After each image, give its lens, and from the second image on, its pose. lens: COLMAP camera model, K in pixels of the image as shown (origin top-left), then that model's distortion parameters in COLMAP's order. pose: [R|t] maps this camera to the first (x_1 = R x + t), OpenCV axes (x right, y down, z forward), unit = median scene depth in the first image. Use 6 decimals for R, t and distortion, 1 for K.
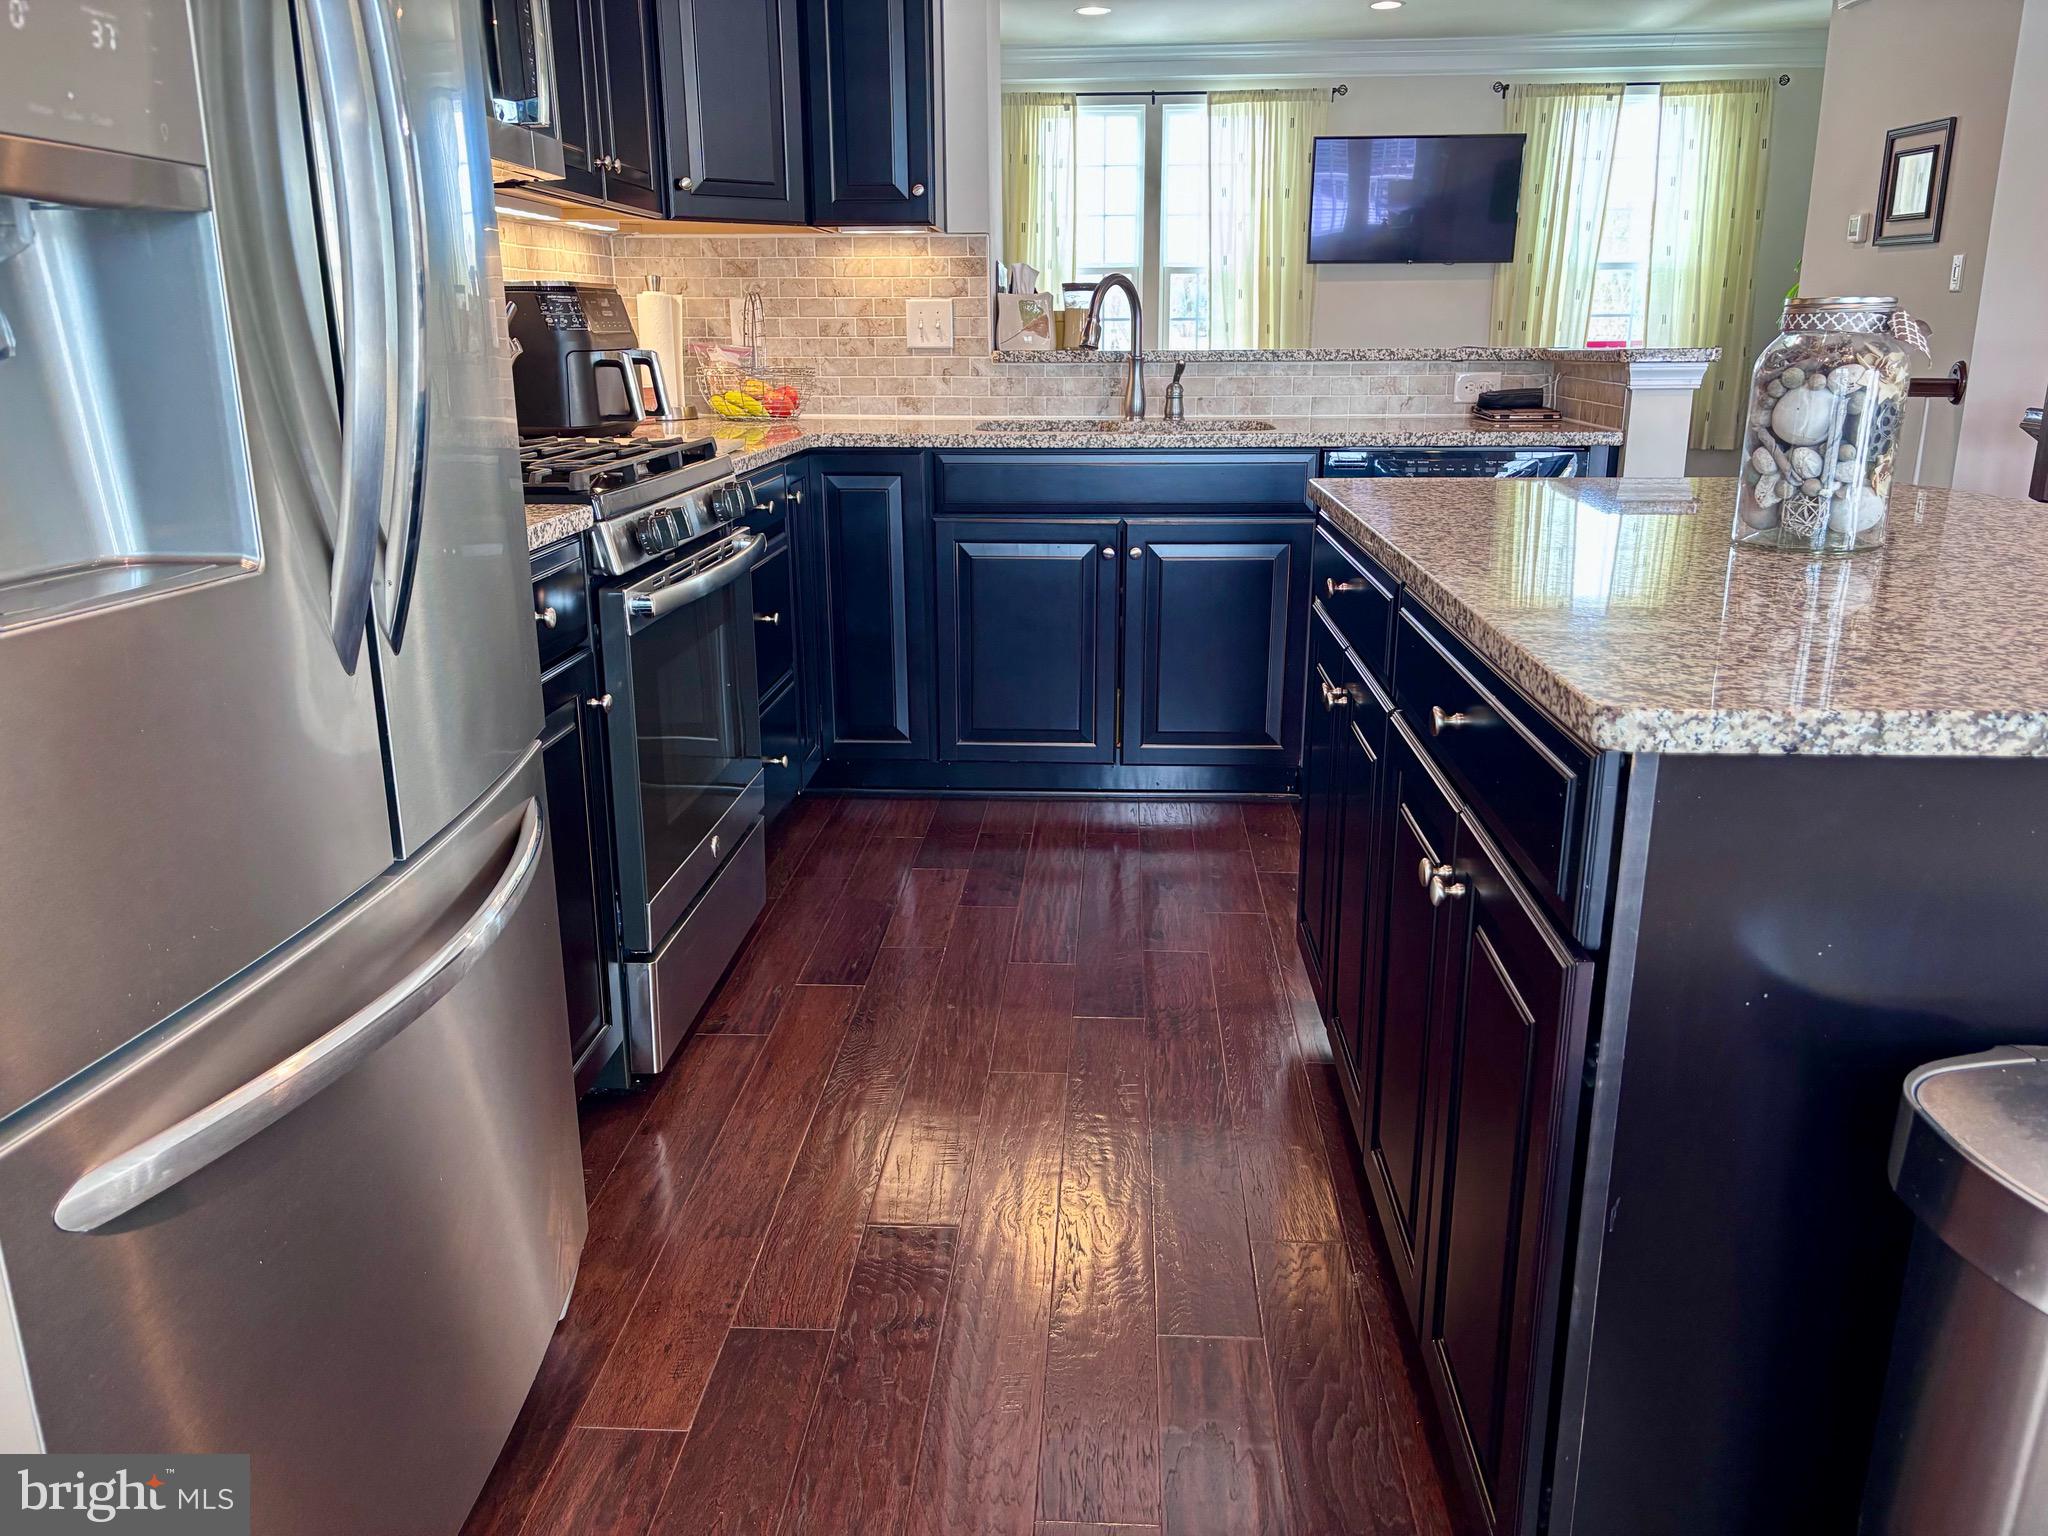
lens RADIAL K [[1540.7, 0, 1024.0], [0, 1540.7, 768.0], [0, 0, 1]] dist [0.103101, -0.152834]
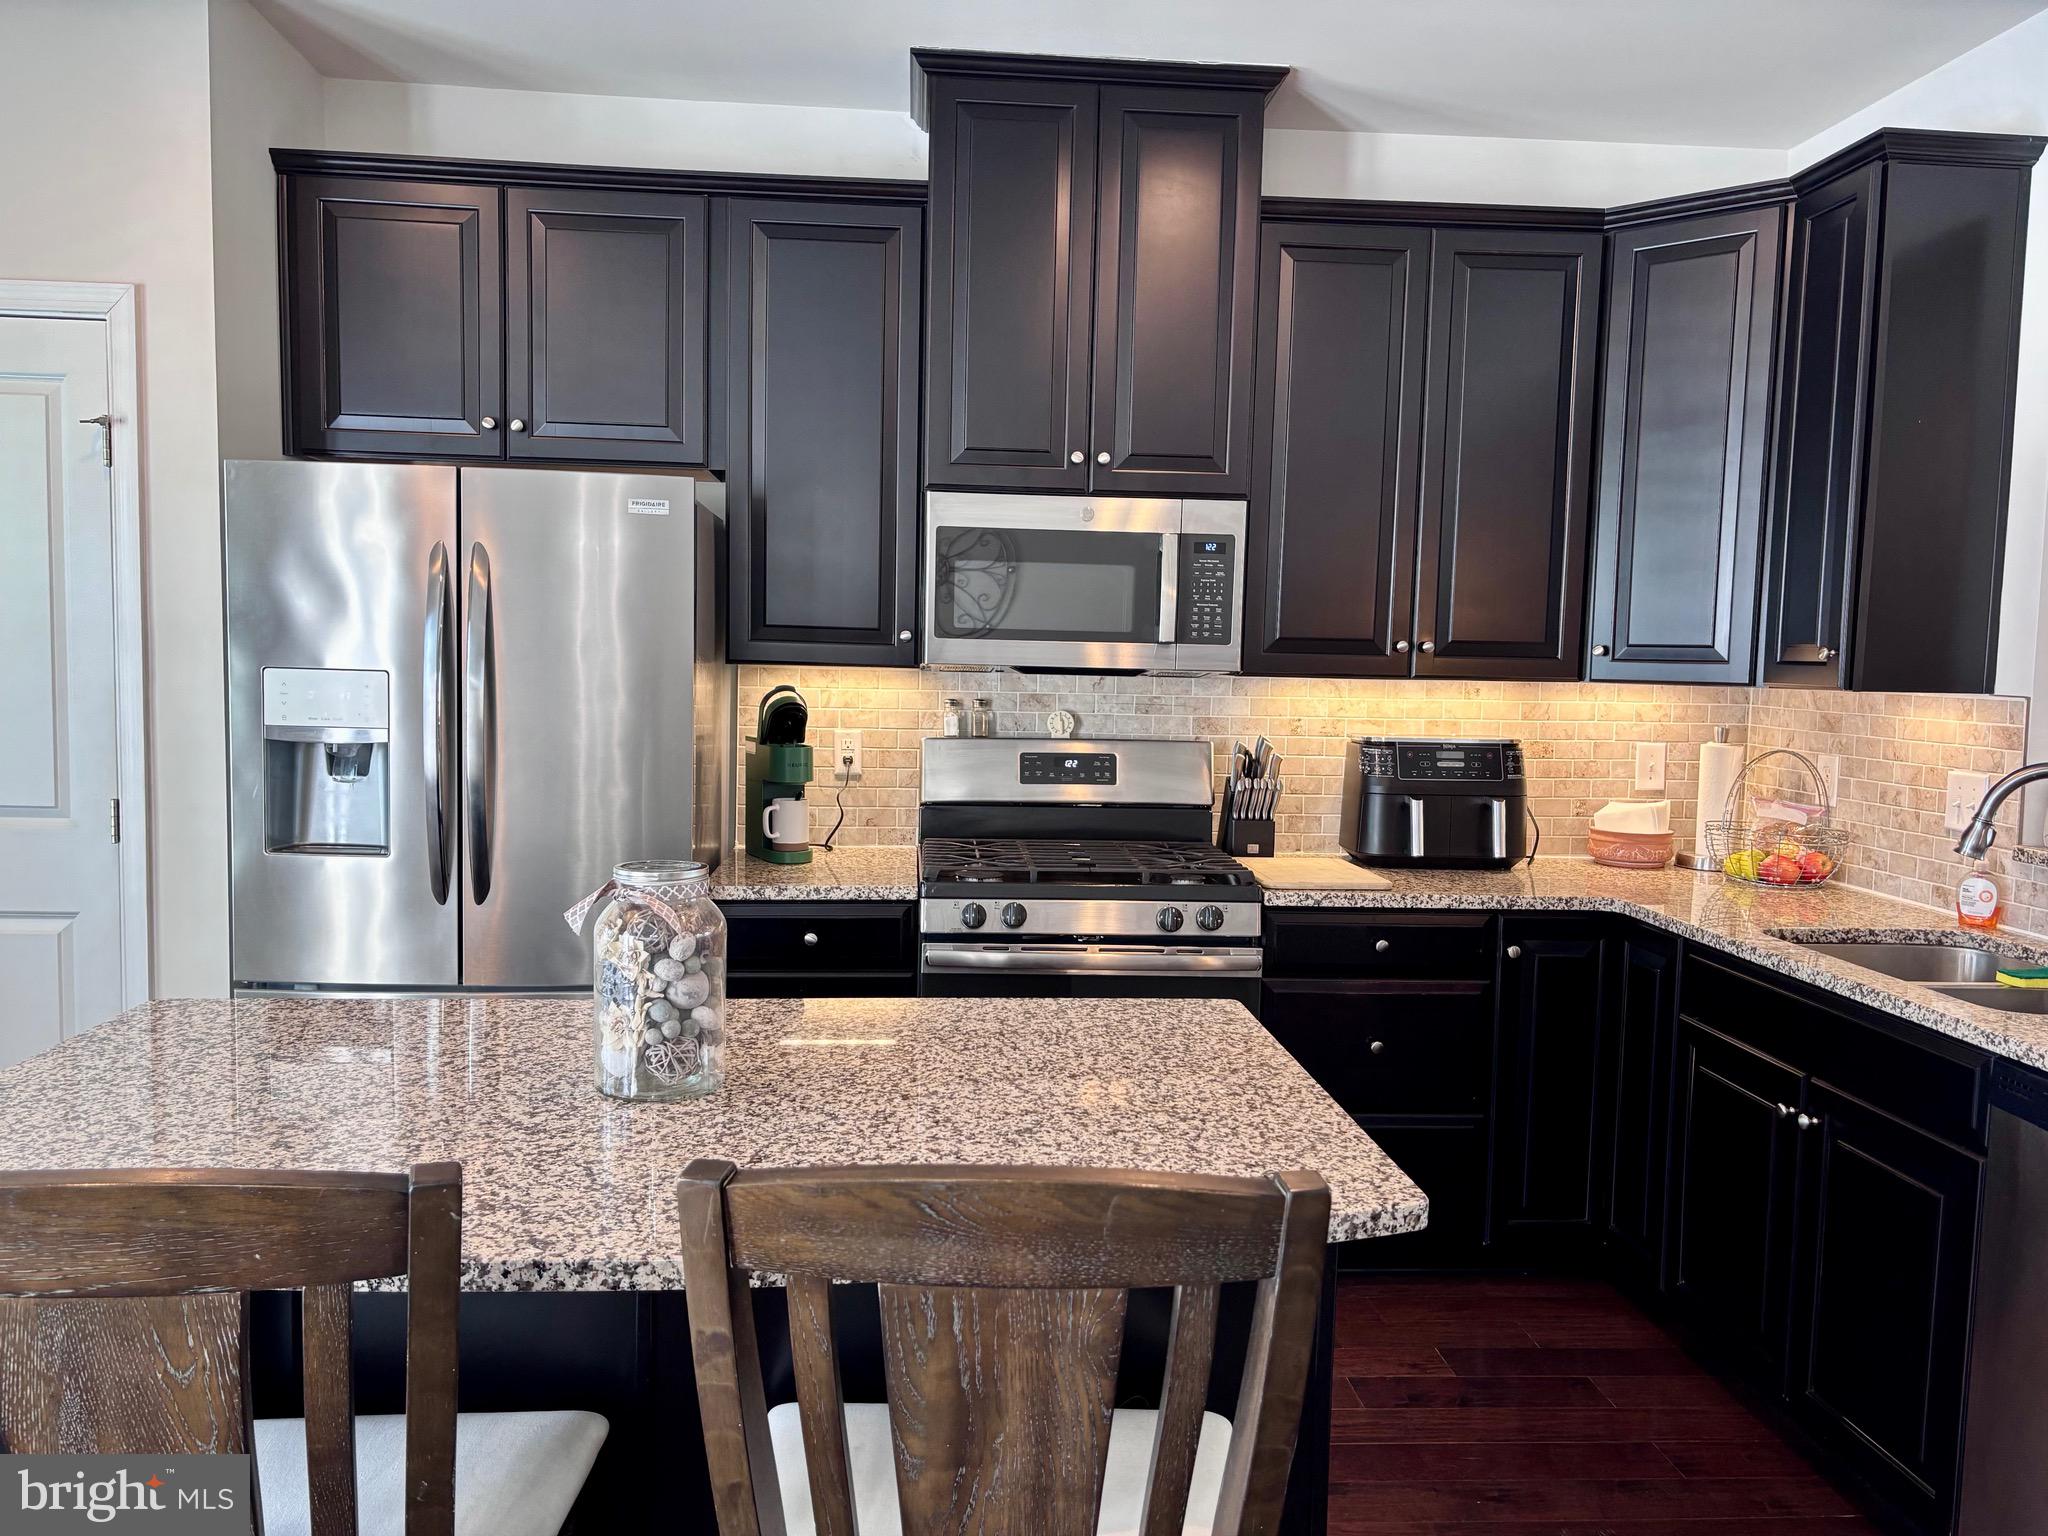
lens RADIAL K [[1540.7, 0, 1024.0], [0, 1540.7, 768.0], [0, 0, 1]] dist [0.103101, -0.152834]
pose [[0.129363, 0.083838, -0.988047, 0.658187], [-0.295294, 0.954468, 0.042327, -0.194607], [0.946608, 0.286288, 0.148230, 0.423918]]
